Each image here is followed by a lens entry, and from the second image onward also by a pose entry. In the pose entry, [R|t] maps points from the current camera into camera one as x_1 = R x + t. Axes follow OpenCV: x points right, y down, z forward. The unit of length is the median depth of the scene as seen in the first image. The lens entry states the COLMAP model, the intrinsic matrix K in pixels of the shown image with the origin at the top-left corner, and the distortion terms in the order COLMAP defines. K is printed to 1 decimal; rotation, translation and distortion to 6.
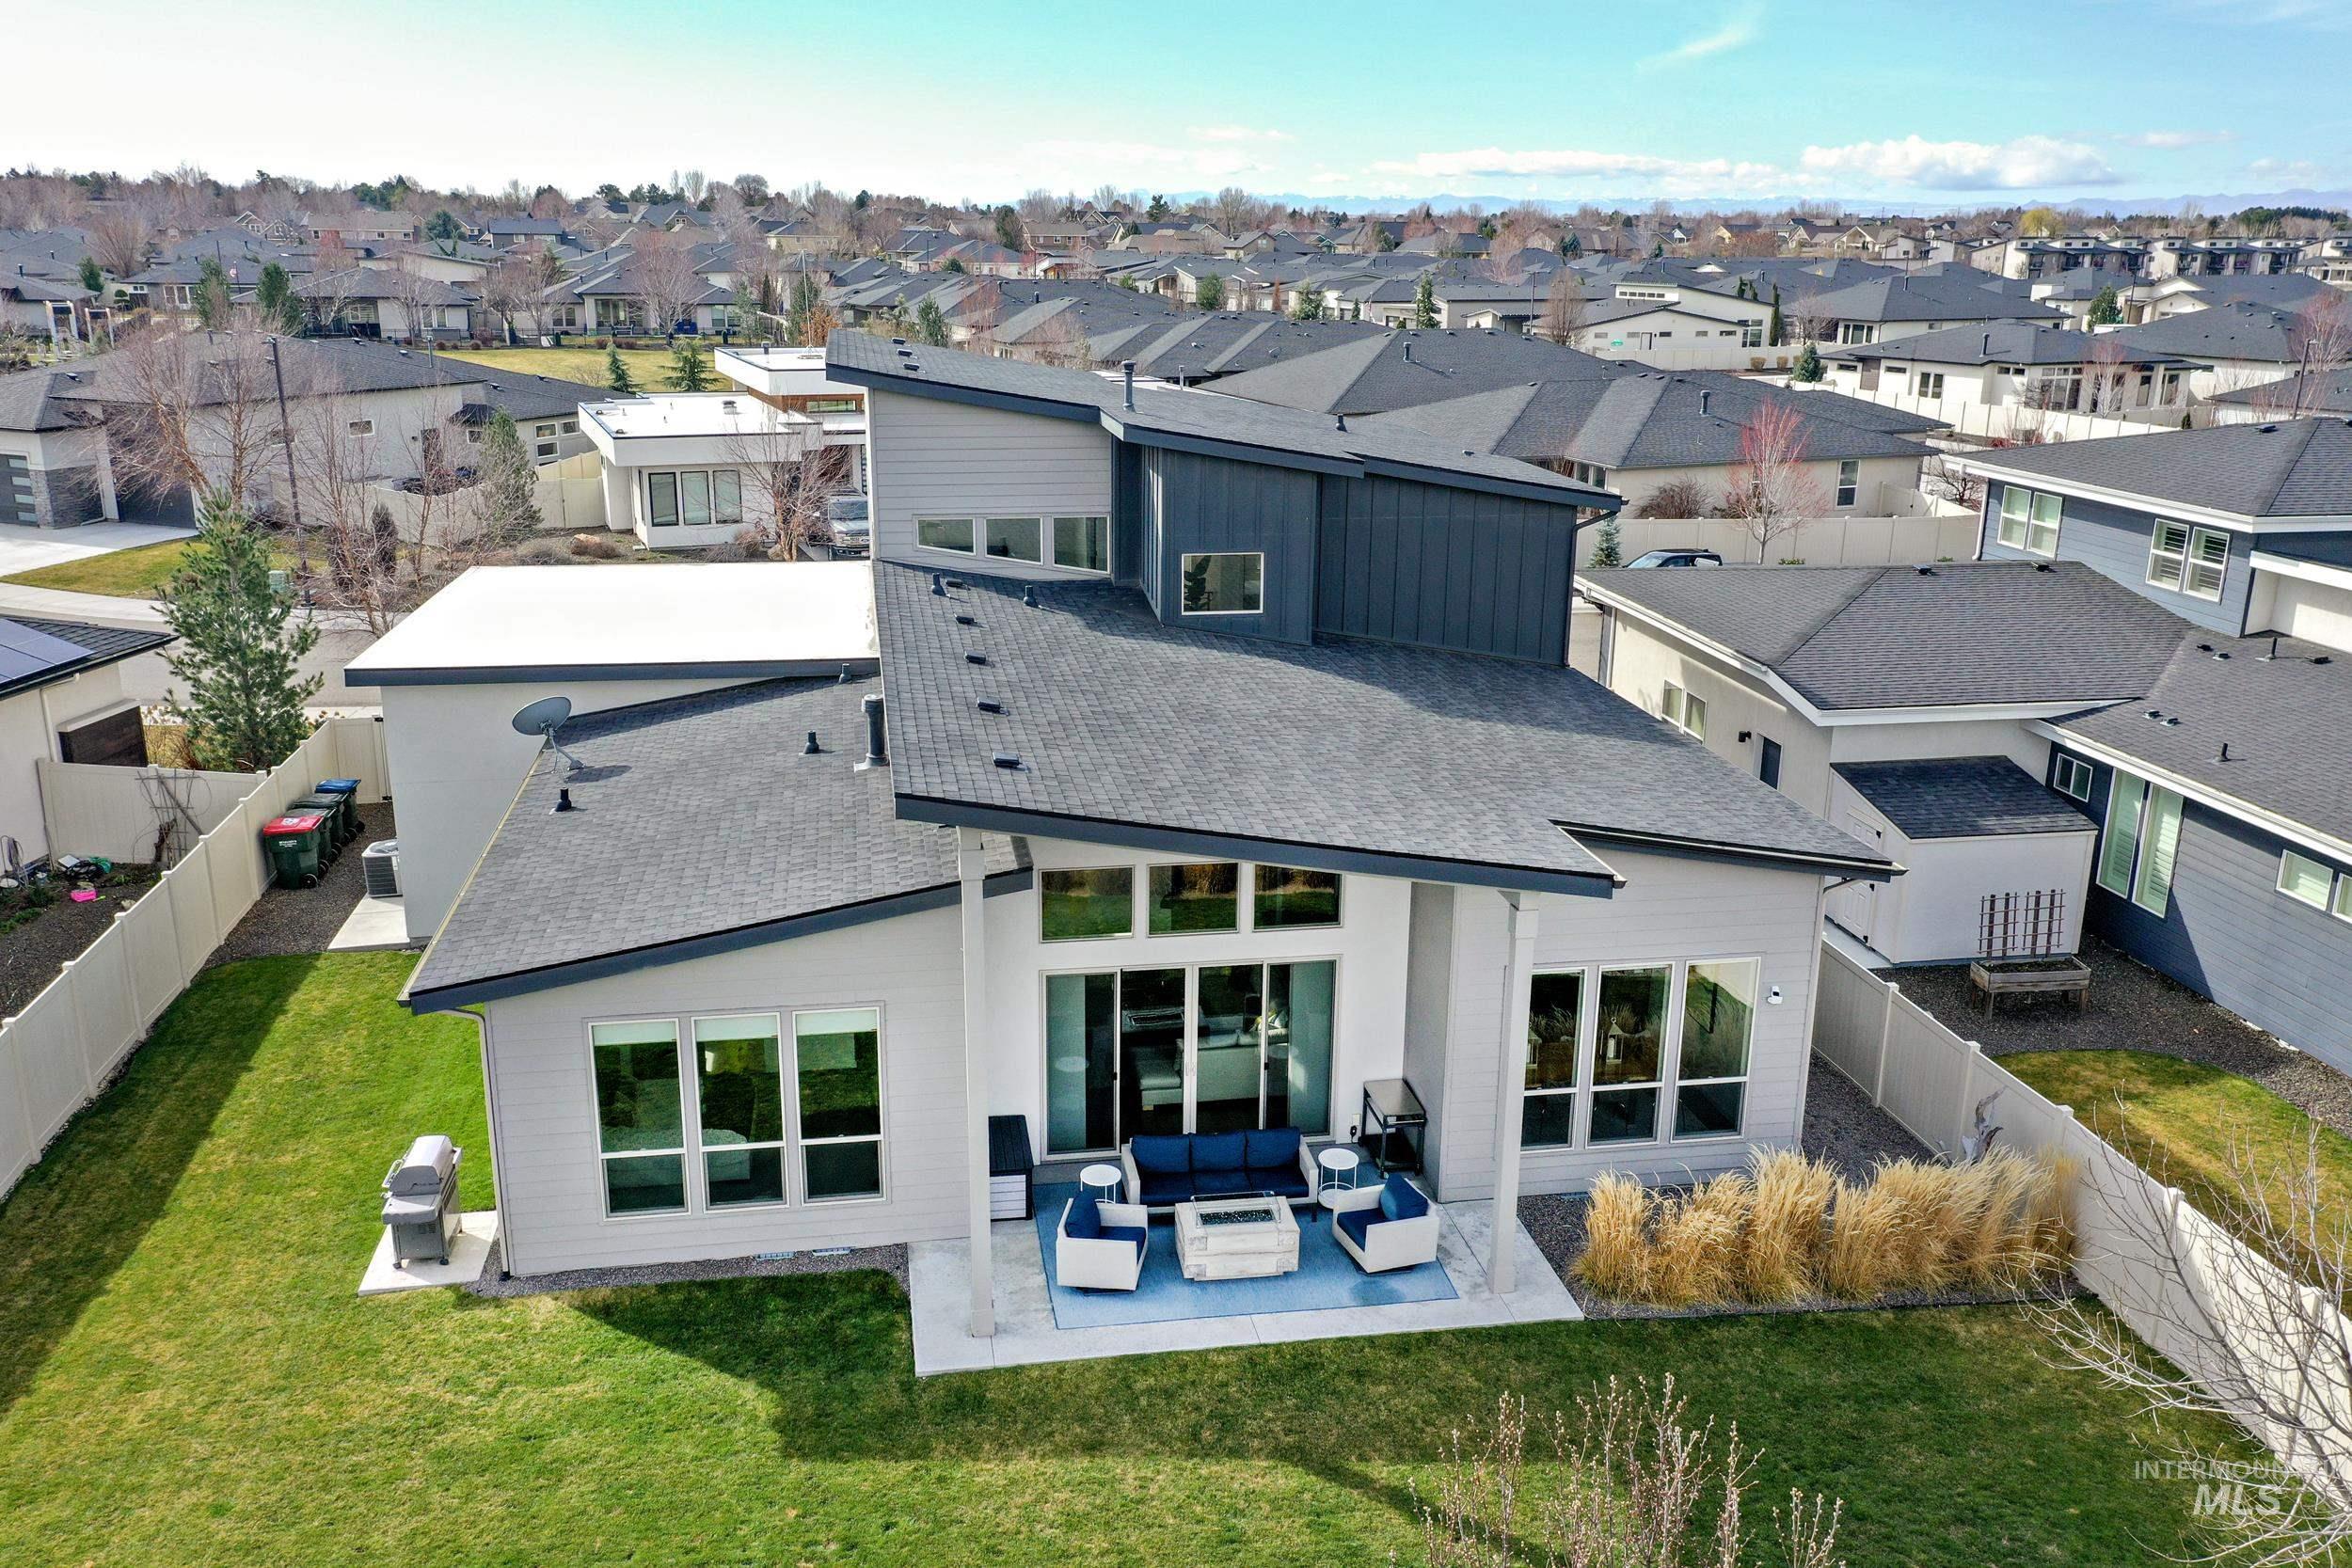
lens RADIAL K [[1912.4, 0, 1178.1], [0, 1912.4, 781.2], [0, 0, 1]] dist [0.003954, 0.007513]
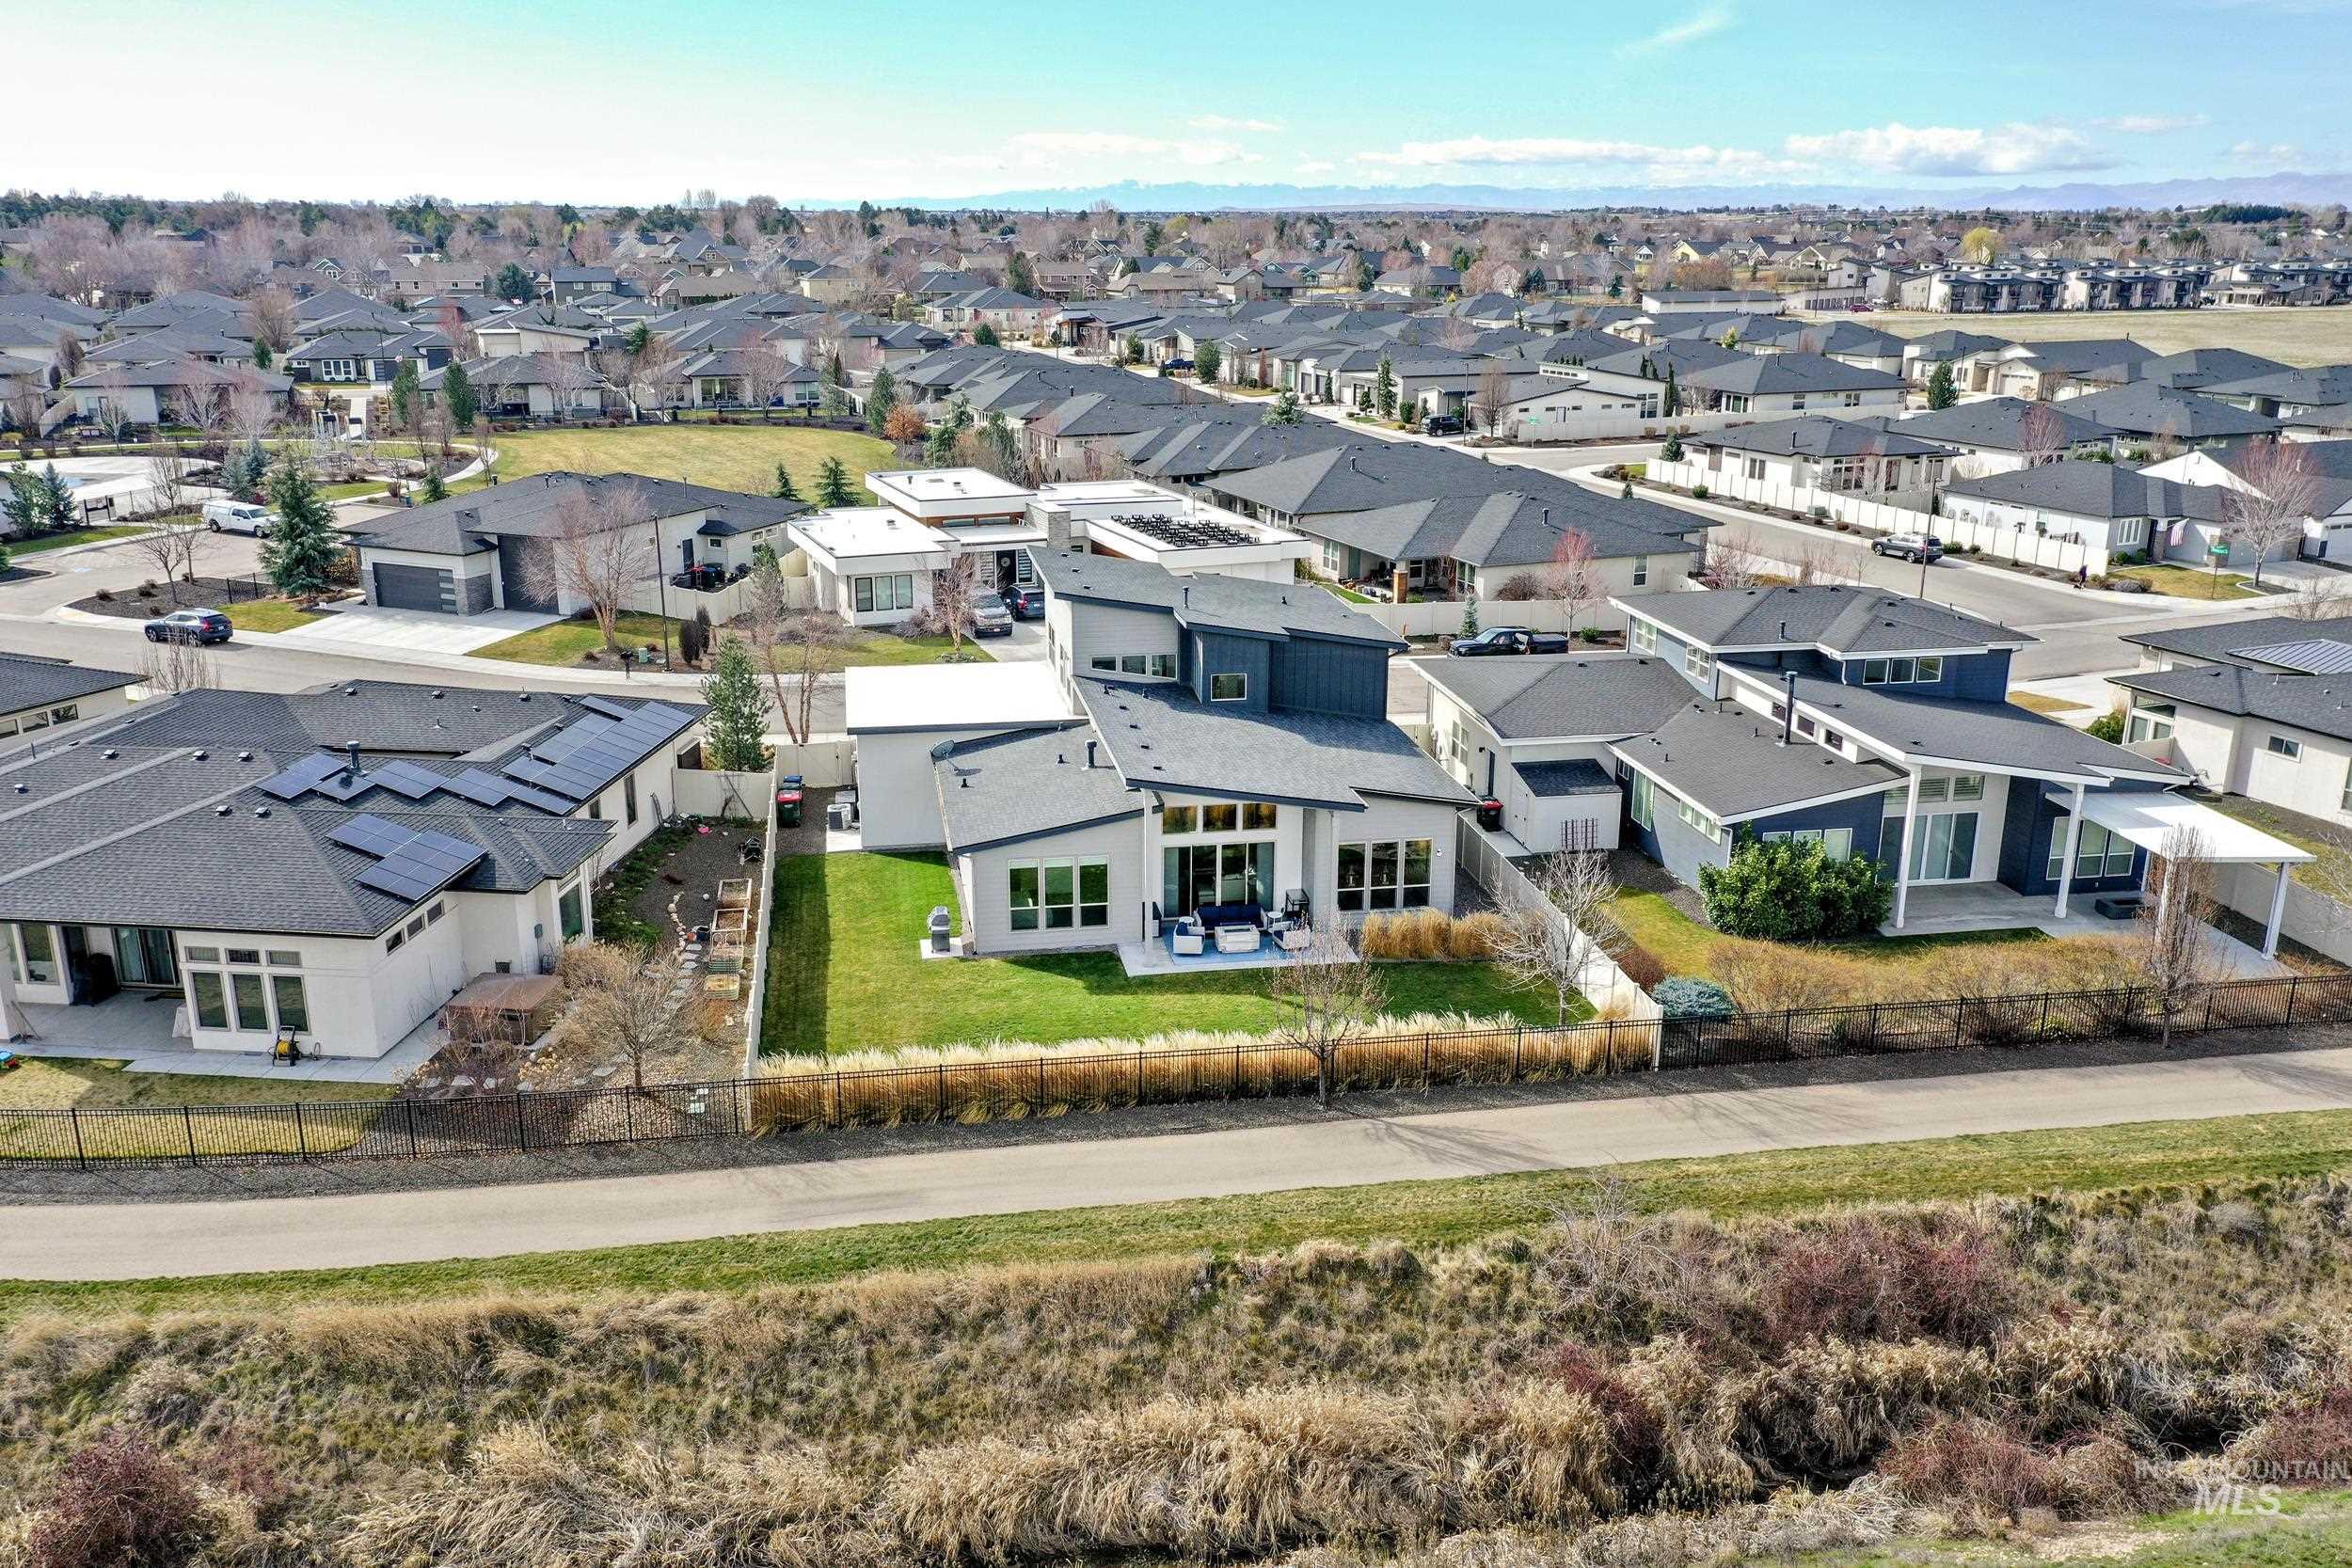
lens RADIAL K [[1912.4, 0, 1174.4], [0, 1912.4, 780.7], [0, 0, 1]] dist [0.003954, 0.007513]
pose [[0.999972, -0.007324, 0.001247, -0.043435], [0.007319, 0.999964, 0.004367, -0.001673], [-0.001279, -0.004358, 0.999990, -1.233010]]
